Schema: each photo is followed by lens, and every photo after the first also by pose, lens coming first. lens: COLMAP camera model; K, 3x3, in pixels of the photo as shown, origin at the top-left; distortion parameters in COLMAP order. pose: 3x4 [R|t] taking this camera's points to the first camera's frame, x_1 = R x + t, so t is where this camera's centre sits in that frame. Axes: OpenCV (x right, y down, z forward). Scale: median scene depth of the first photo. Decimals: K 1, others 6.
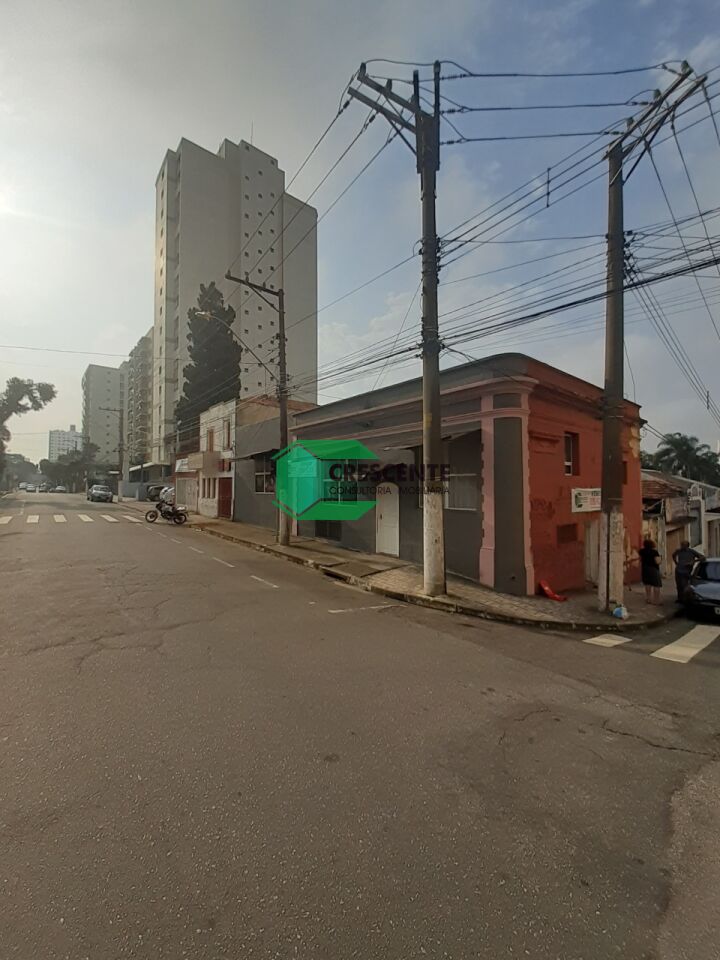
lens RADIAL K [[385.3, 0, 352.1], [0, 385.3, 472.8], [0, 0, 1]] dist [0.013092, -0.008955]
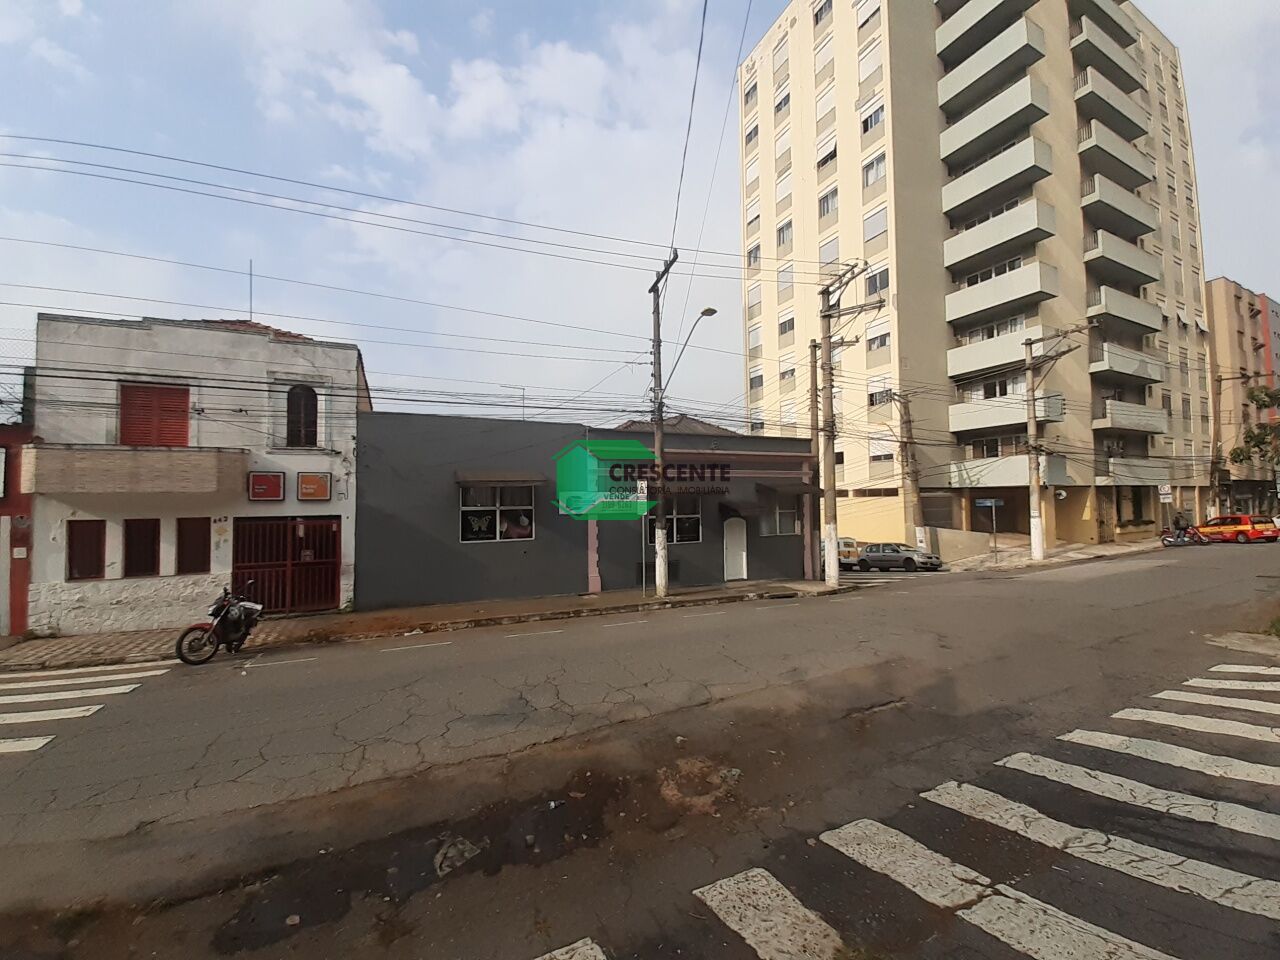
lens RADIAL K [[502.7, 0, 645.2], [0, 502.7, 482.8], [0, 0, 1]] dist [0.026576, -0.018090]
pose [[0.219429, 0.037068, 0.974924, -1.813120], [-0.015896, 0.999281, -0.034416, -0.028272], [-0.975499, -0.007945, 0.219861, 1.167438]]
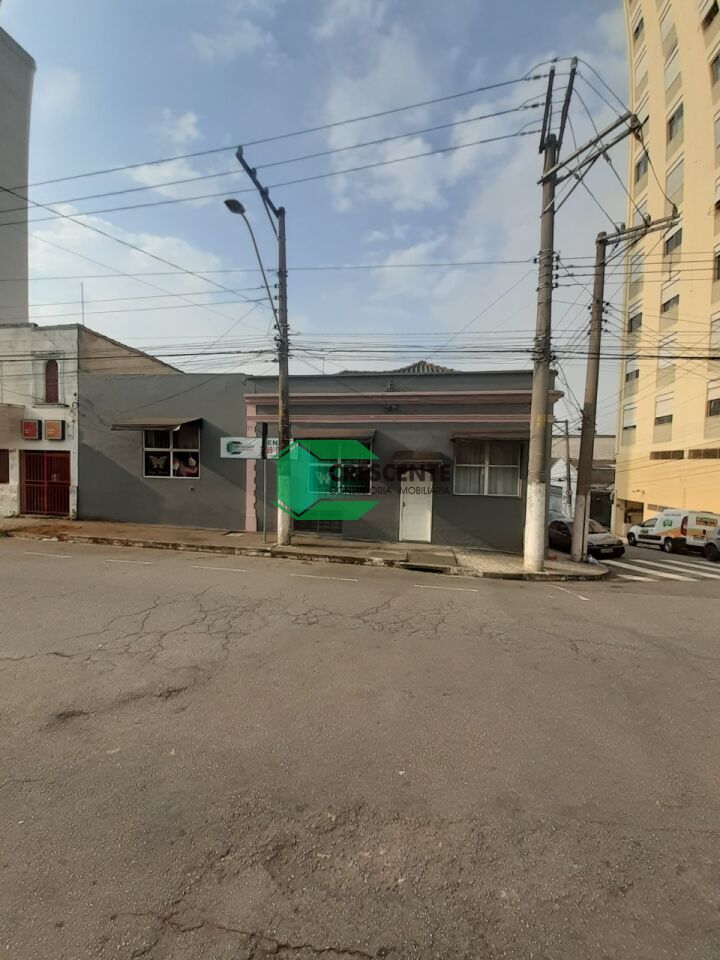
lens RADIAL K [[379.5, 0, 360.0], [0, 379.5, 480.0], [0, 0, 1]] dist [0.026818, -0.018279]
pose [[0.735697, -0.011787, 0.677208, -0.865718], [-0.044222, 0.996879, 0.065392, -0.009274], [-0.675865, -0.078056, 0.732880, 0.471740]]
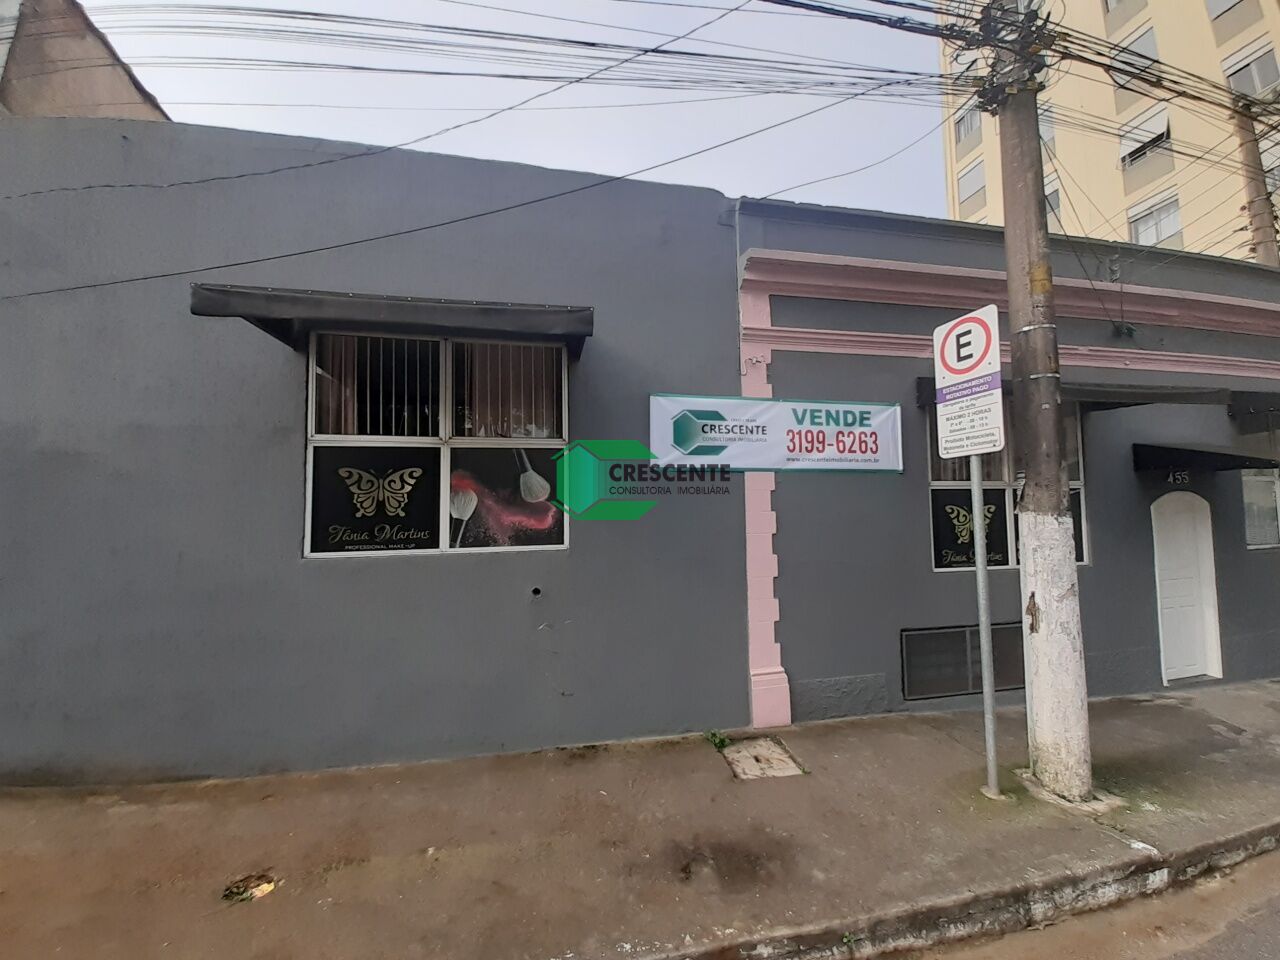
lens RADIAL K [[502.7, 0, 645.2], [0, 502.7, 482.8], [0, 0, 1]] dist [0.026576, -0.018090]
pose [[0.454151, 0.050857, 0.889472, -0.757317], [-0.011108, 0.998615, -0.051426, 0.060130], [-0.890855, 0.013475, 0.454087, 1.563394]]
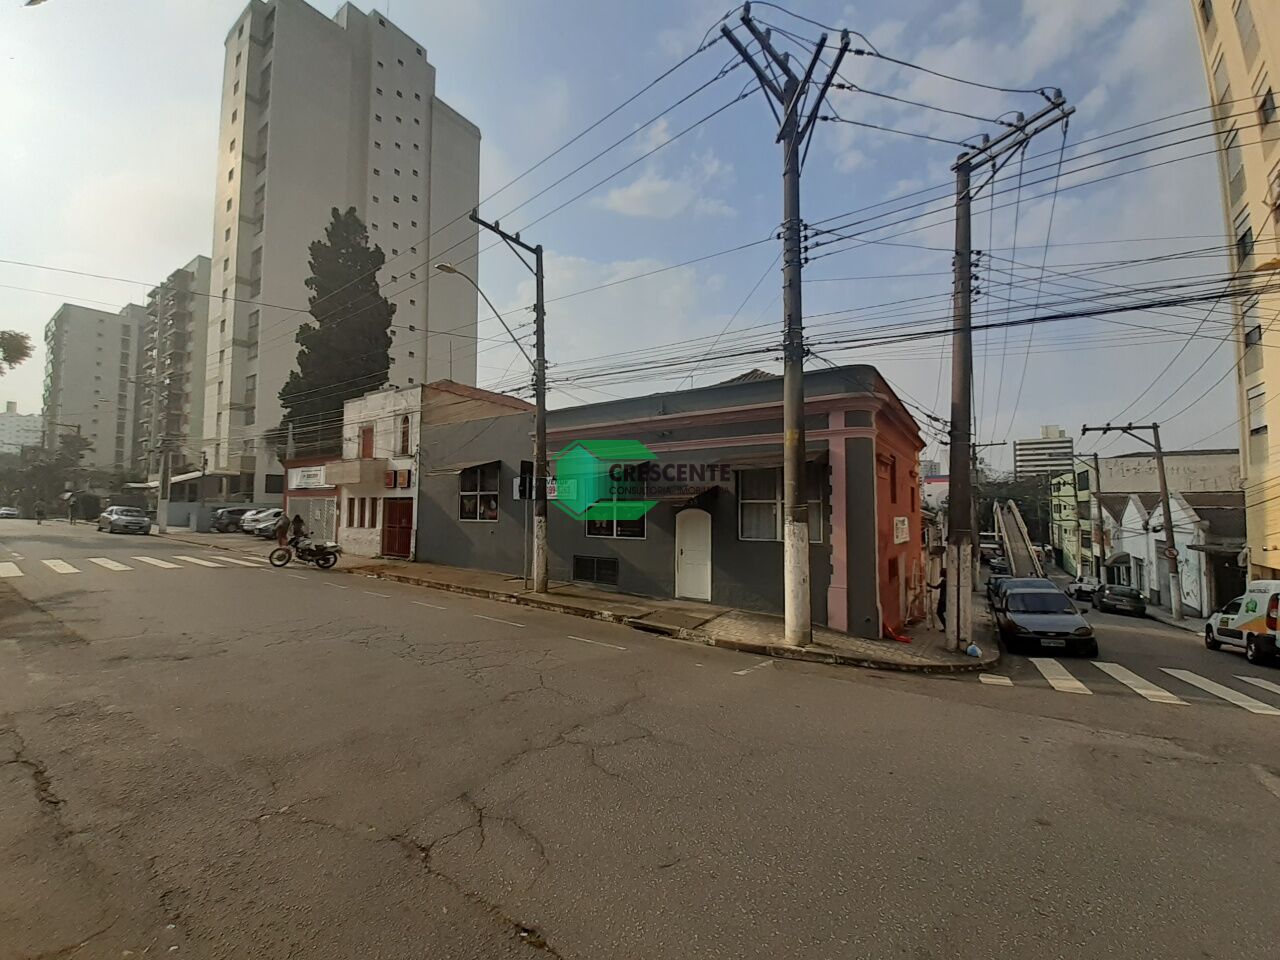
lens RADIAL K [[502.7, 0, 645.2], [0, 502.7, 482.8], [0, 0, 1]] dist [0.026576, -0.018090]
pose [[0.957997, 0.022549, 0.285892, -0.384072], [-0.017126, 0.999623, -0.021457, -0.006022], [-0.286268, 0.015660, 0.958022, 0.034652]]
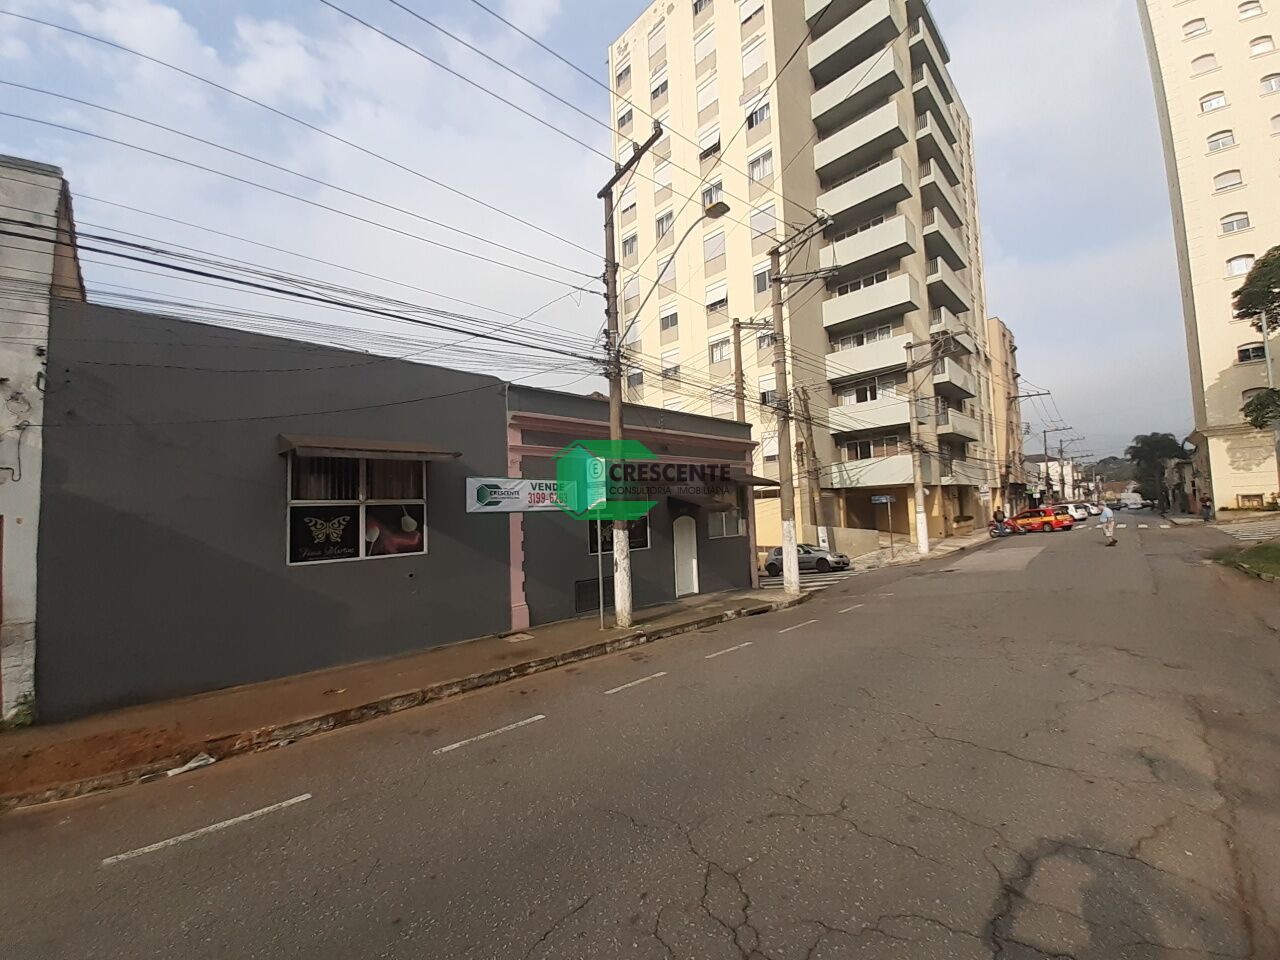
lens RADIAL K [[502.7, 0, 645.2], [0, 502.7, 482.8], [0, 0, 1]] dist [0.026576, -0.018090]
pose [[-0.105034, 0.068946, 0.992076, -1.372120], [0.011804, 0.997610, -0.068081, 0.034067], [-0.994399, 0.004559, -0.105597, 1.528333]]
